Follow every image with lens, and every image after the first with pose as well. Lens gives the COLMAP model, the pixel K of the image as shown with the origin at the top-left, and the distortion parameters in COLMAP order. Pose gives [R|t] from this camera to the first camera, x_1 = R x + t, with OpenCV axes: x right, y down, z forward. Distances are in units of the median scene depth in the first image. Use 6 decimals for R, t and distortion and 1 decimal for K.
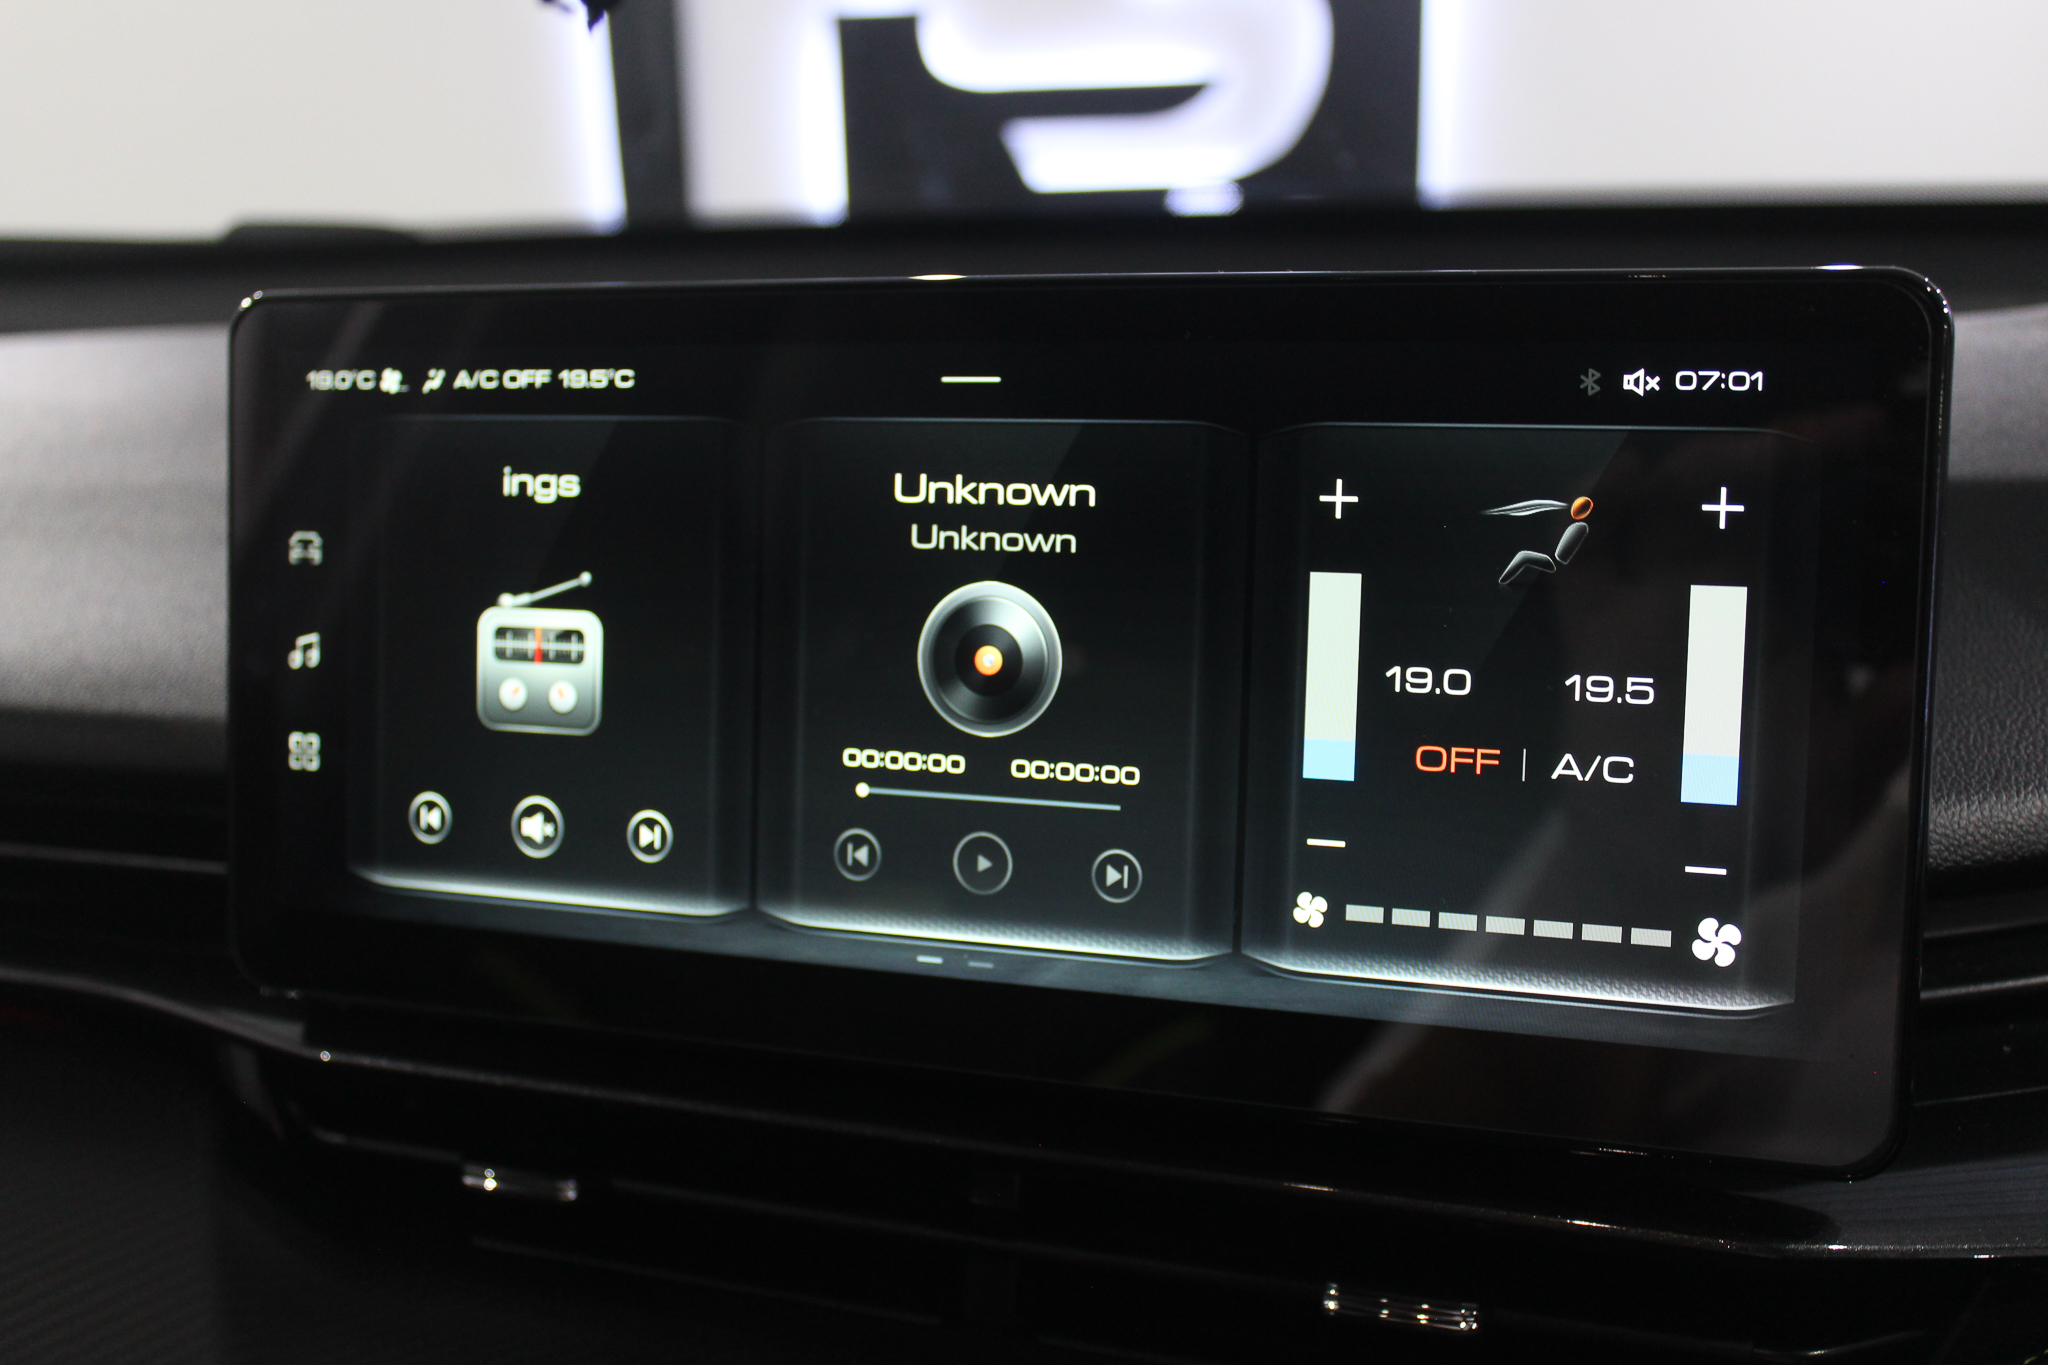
lens RADIAL K [[2395.3, 0, 981.9], [0, 2395.3, 682.9], [0, 0, 1]] dist [-0.092834, 0.054236]
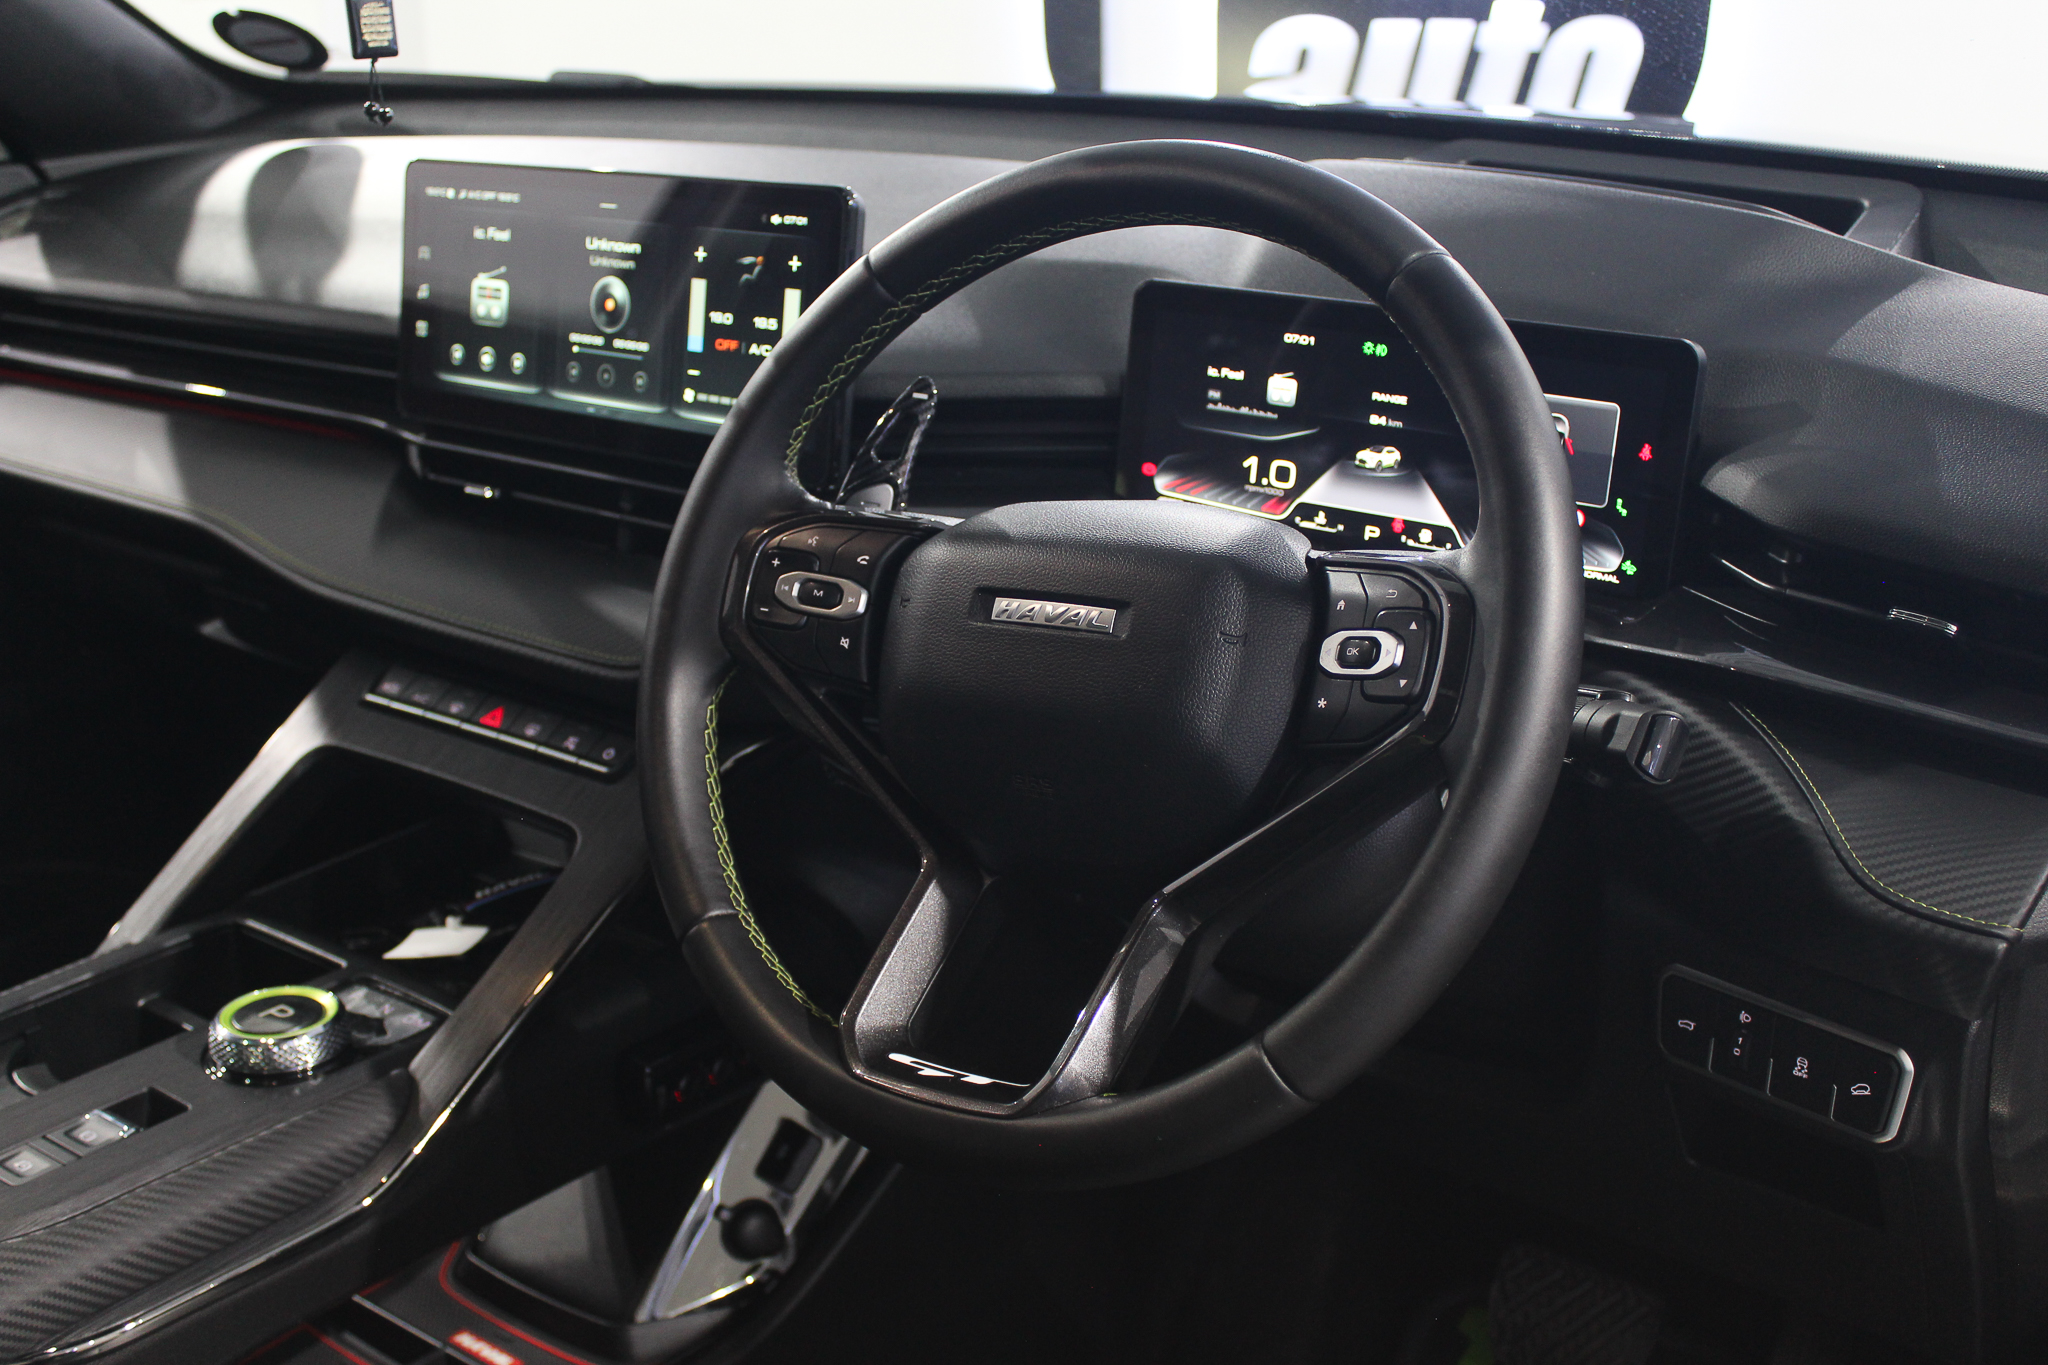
lens RADIAL K [[2220.3, 0, 1024.0], [0, 2220.3, 682.5], [0, 0, 1]] dist [-0.098268, 0.013436]
pose [[0.966571, 0.102489, -0.235024, 1.152451], [-0.071964, 0.988231, 0.134986, 0.045245], [0.246092, -0.113560, 0.962571, -1.476061]]
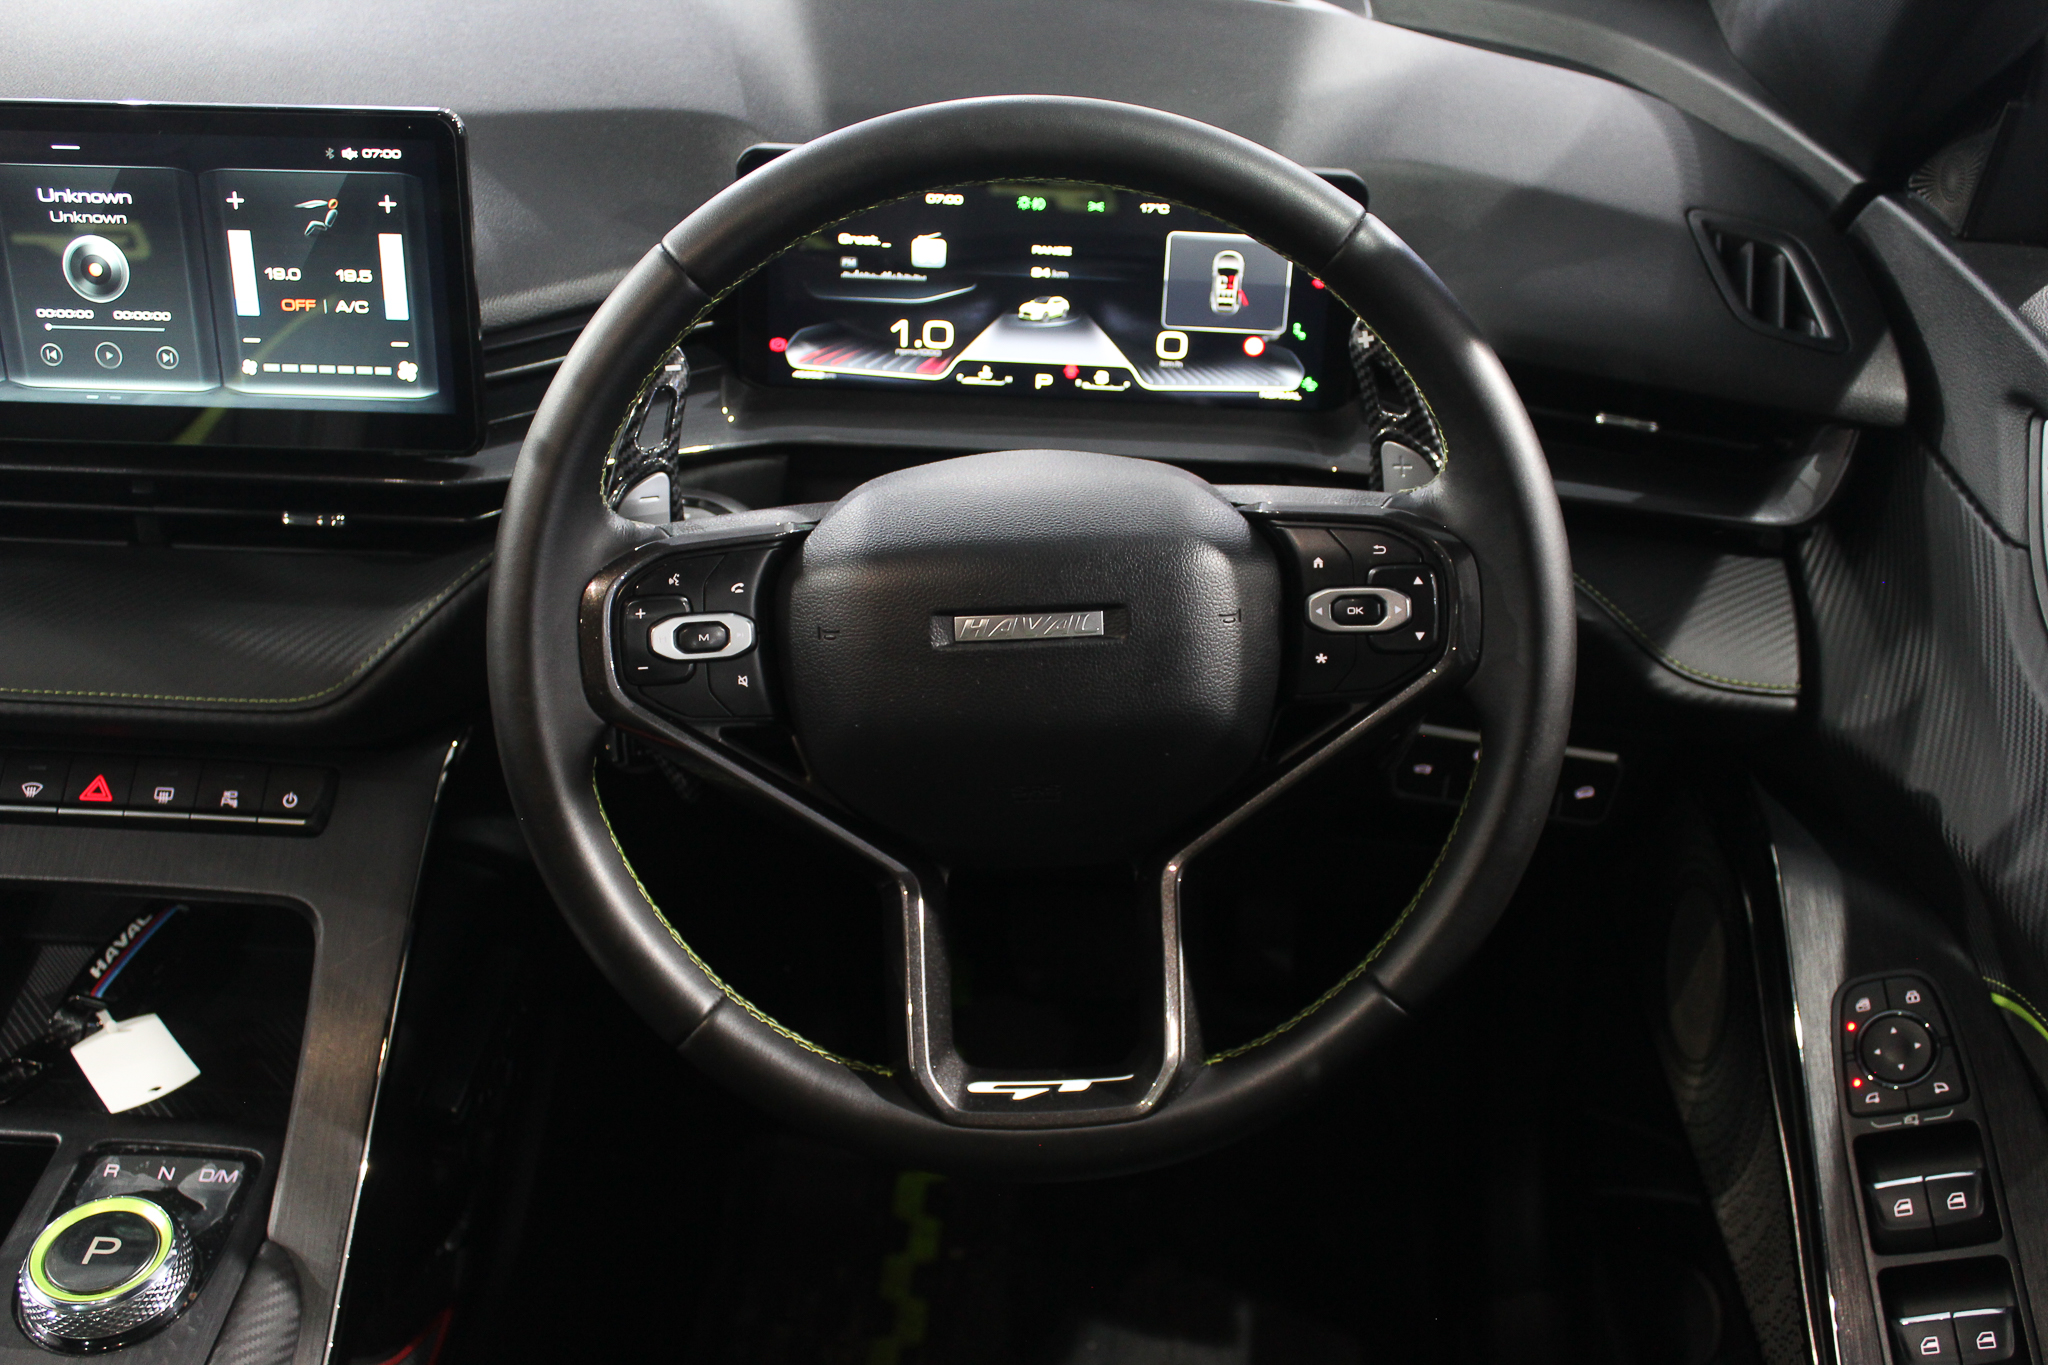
lens RADIAL K [[2078.5, 0, 1024.0], [0, 2078.5, 682.5], [0, 0, 1]] dist [-0.133917, 0.154581]
pose [[0.936471, -0.147392, 0.318274, 0.159863], [0.015459, 0.923883, 0.382364, -0.376256], [-0.350405, -0.353152, 0.867467, -1.152017]]
